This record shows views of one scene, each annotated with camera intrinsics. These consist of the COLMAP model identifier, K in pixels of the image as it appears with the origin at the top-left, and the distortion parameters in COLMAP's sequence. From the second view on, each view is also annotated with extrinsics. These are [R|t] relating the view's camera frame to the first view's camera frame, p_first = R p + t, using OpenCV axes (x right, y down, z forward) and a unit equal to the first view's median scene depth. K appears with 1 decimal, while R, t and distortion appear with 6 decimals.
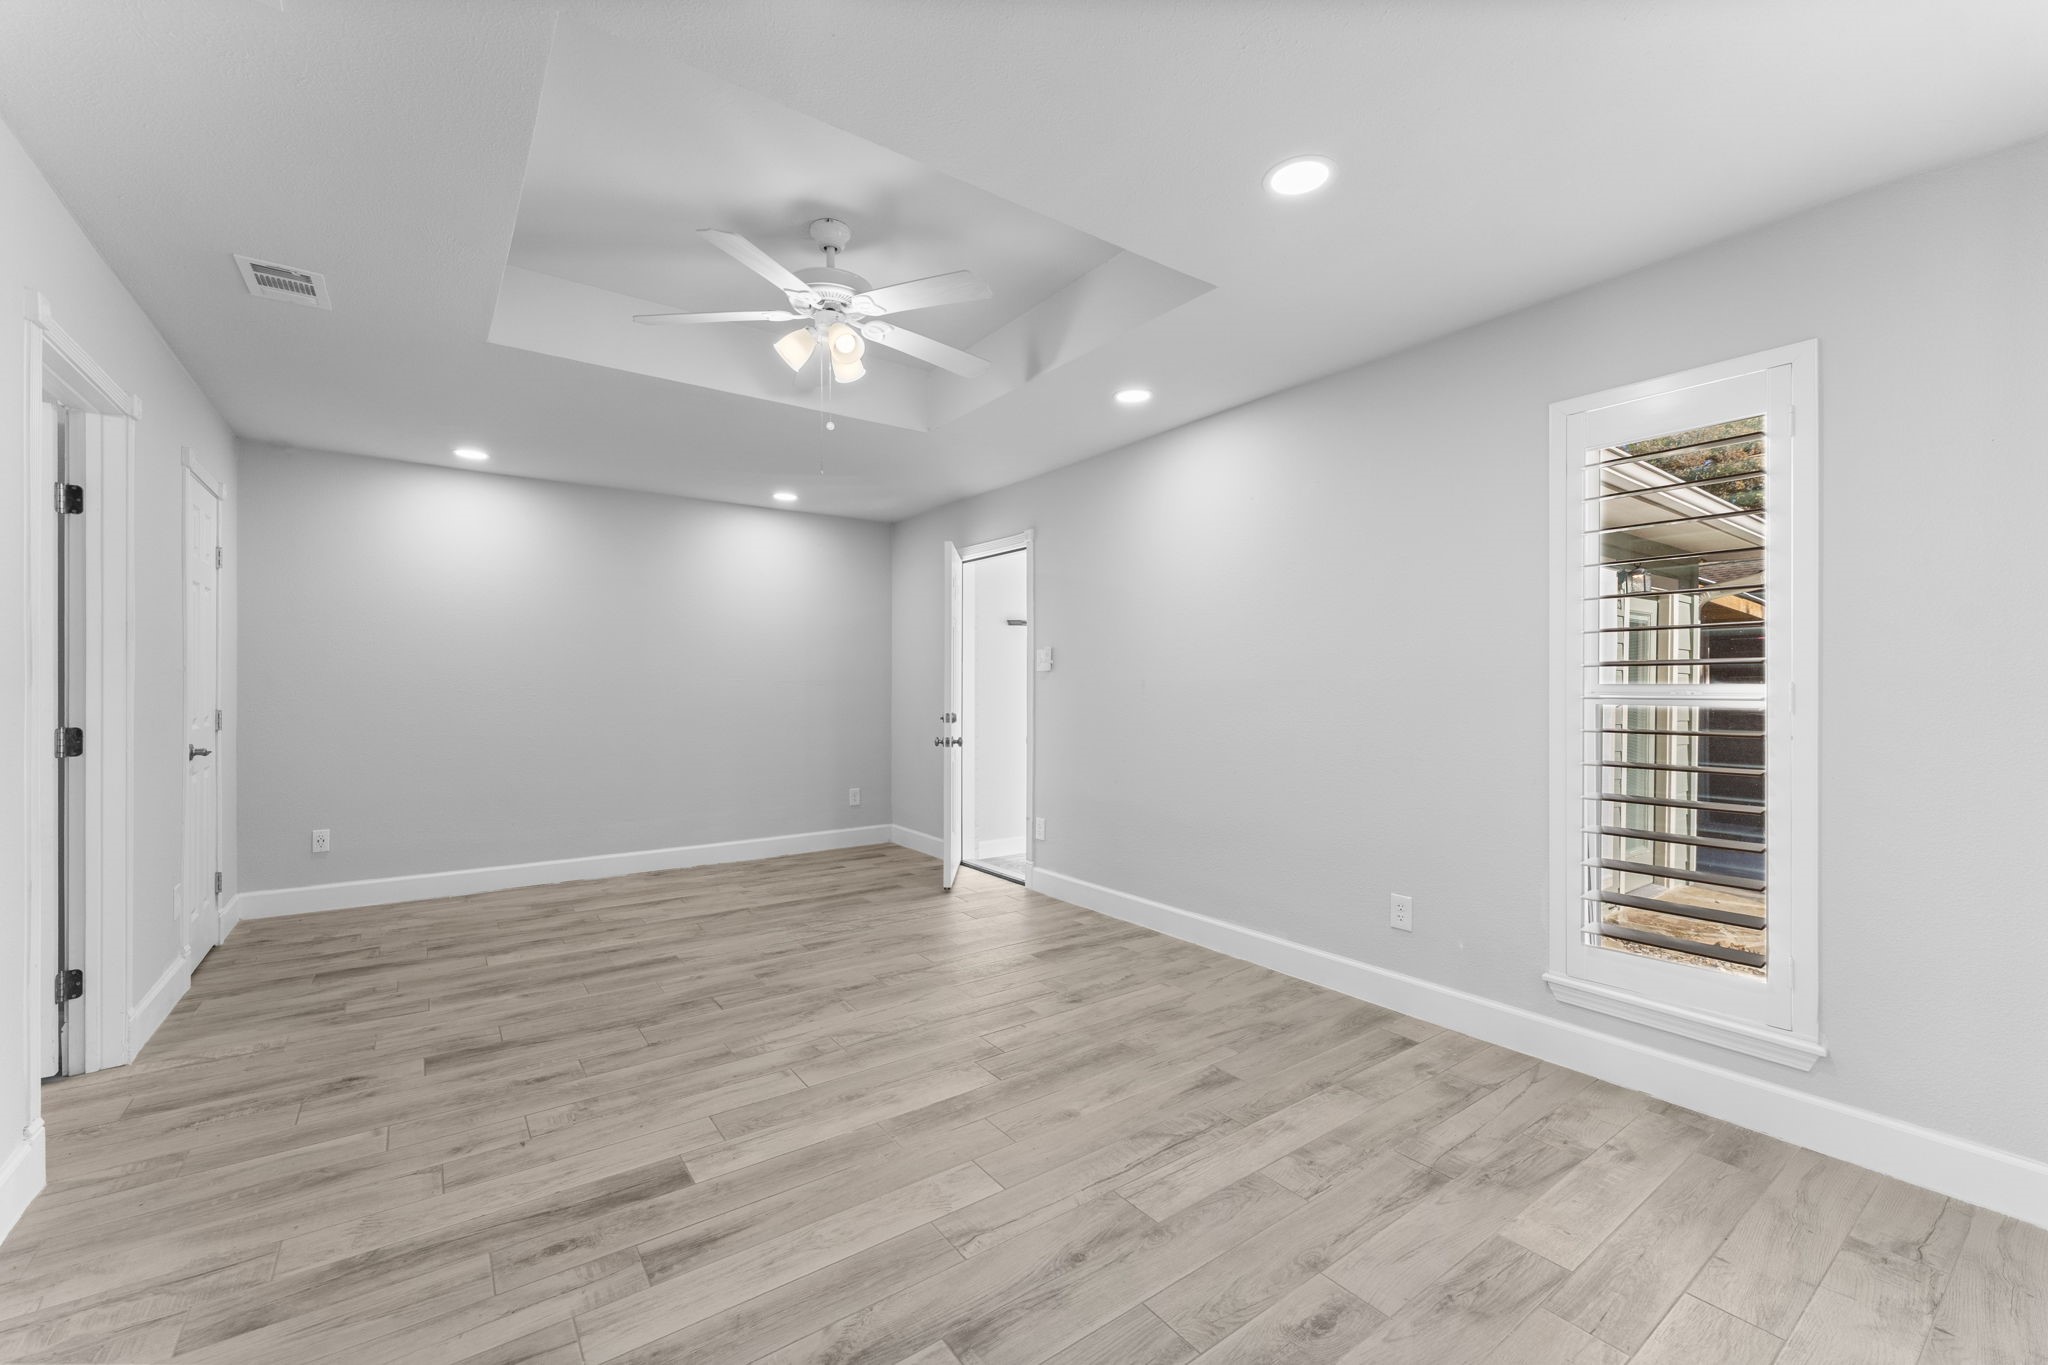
lens RADIAL K [[833.2, 0, 1022.5], [0, 833.2, 686.0], [0, 0, 1]] dist [0.000172, -0.000026]
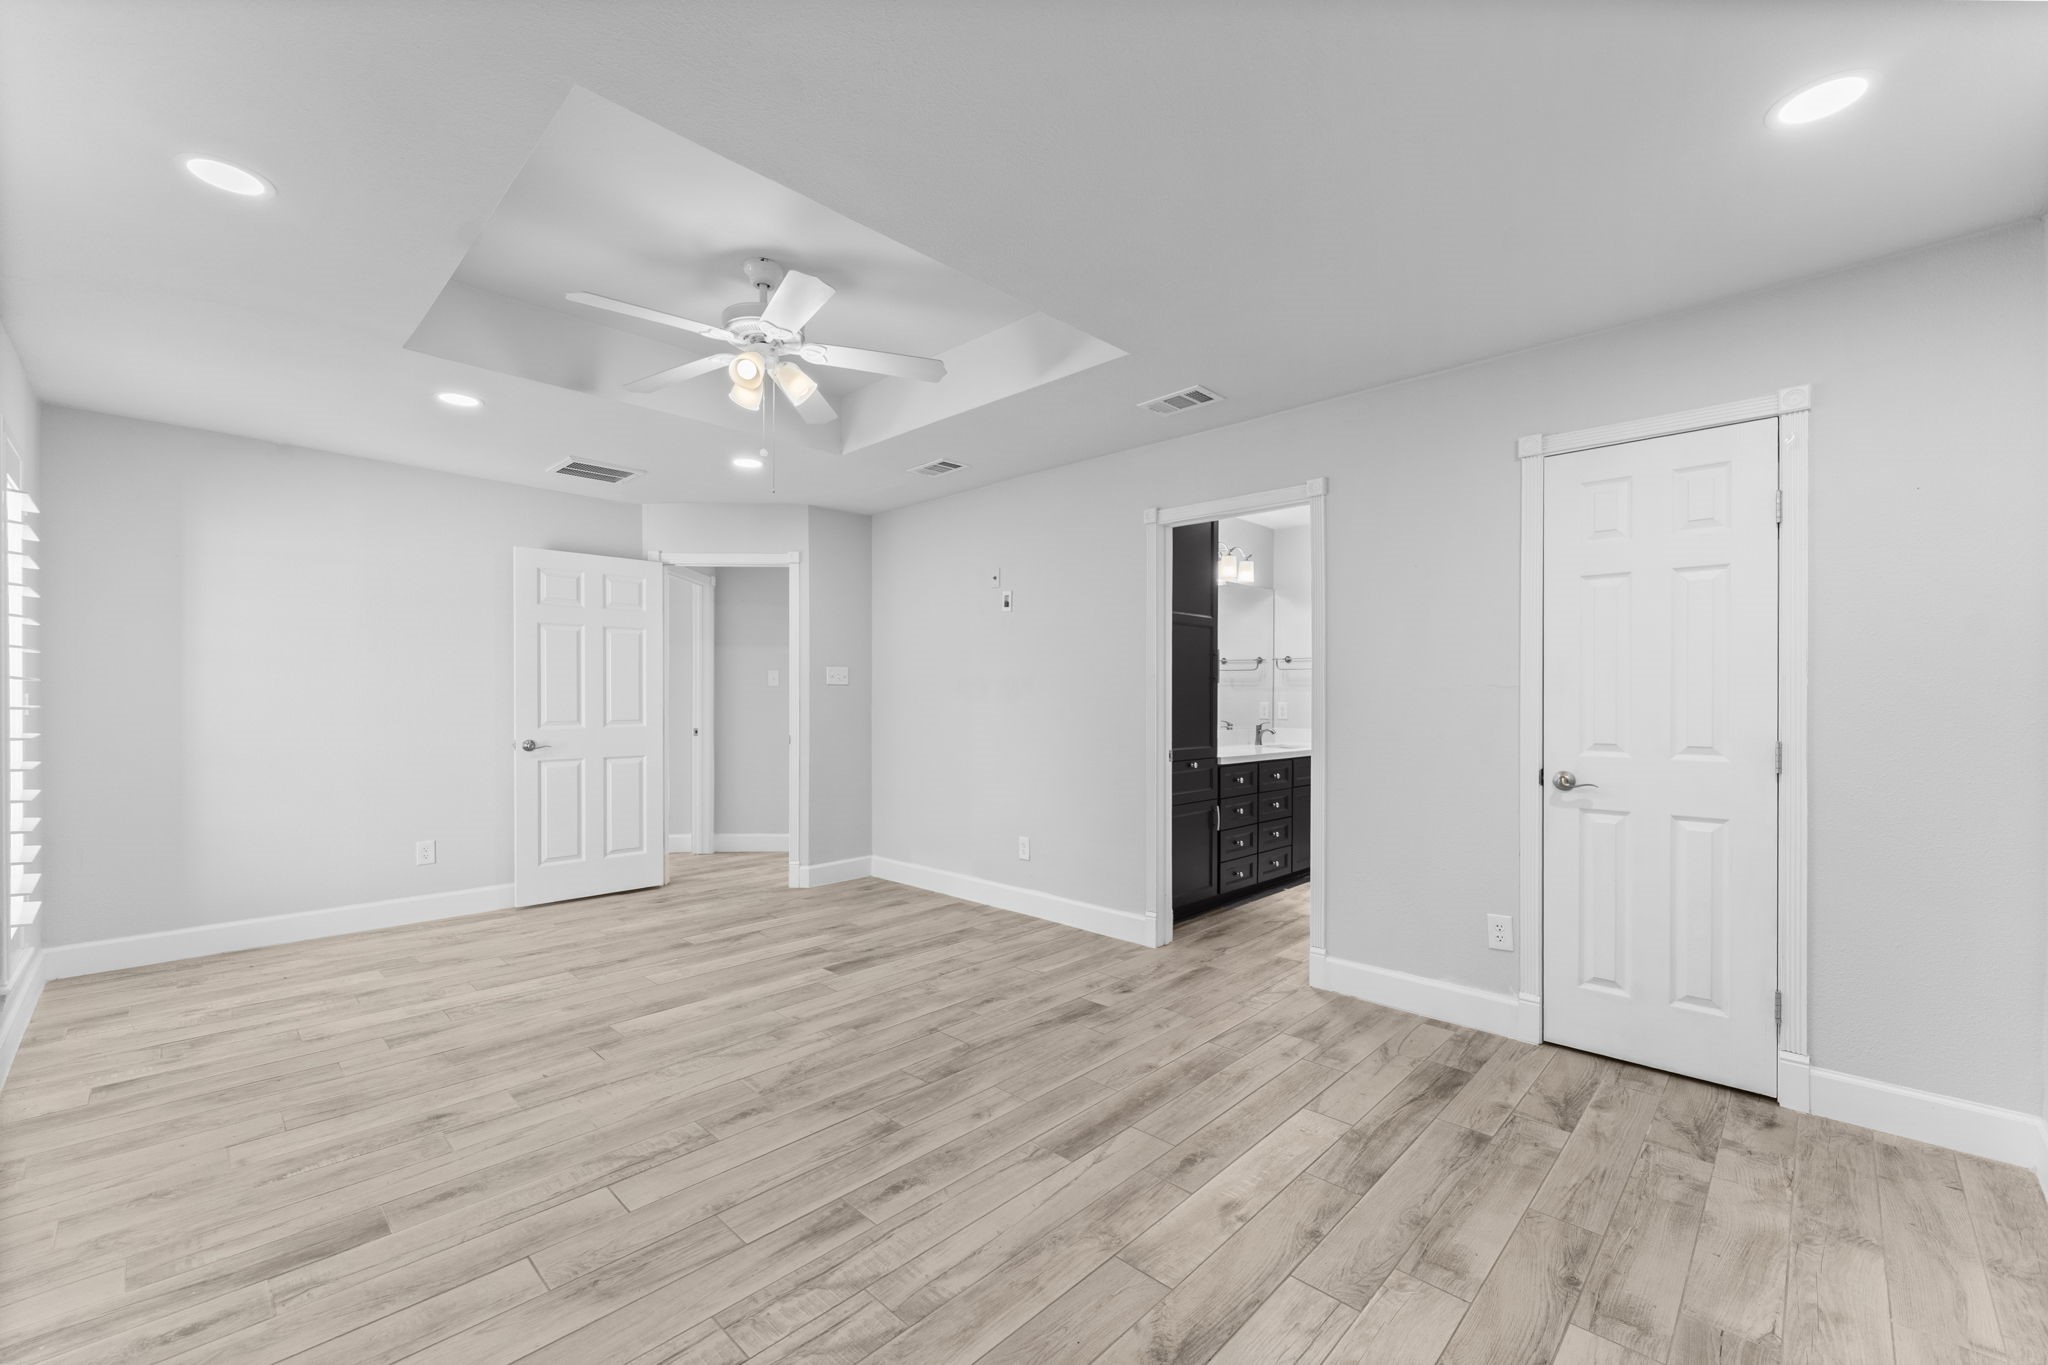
lens RADIAL K [[833.2, 0, 1025.5], [0, 833.2, 690.3], [0, 0, 1]] dist [0.000172, -0.000026]
pose [[-0.985735, -0.004090, -0.168254, -0.380762], [-0.003211, 0.999980, -0.005492, -0.005867], [0.168273, -0.004873, -0.985728, 2.104280]]
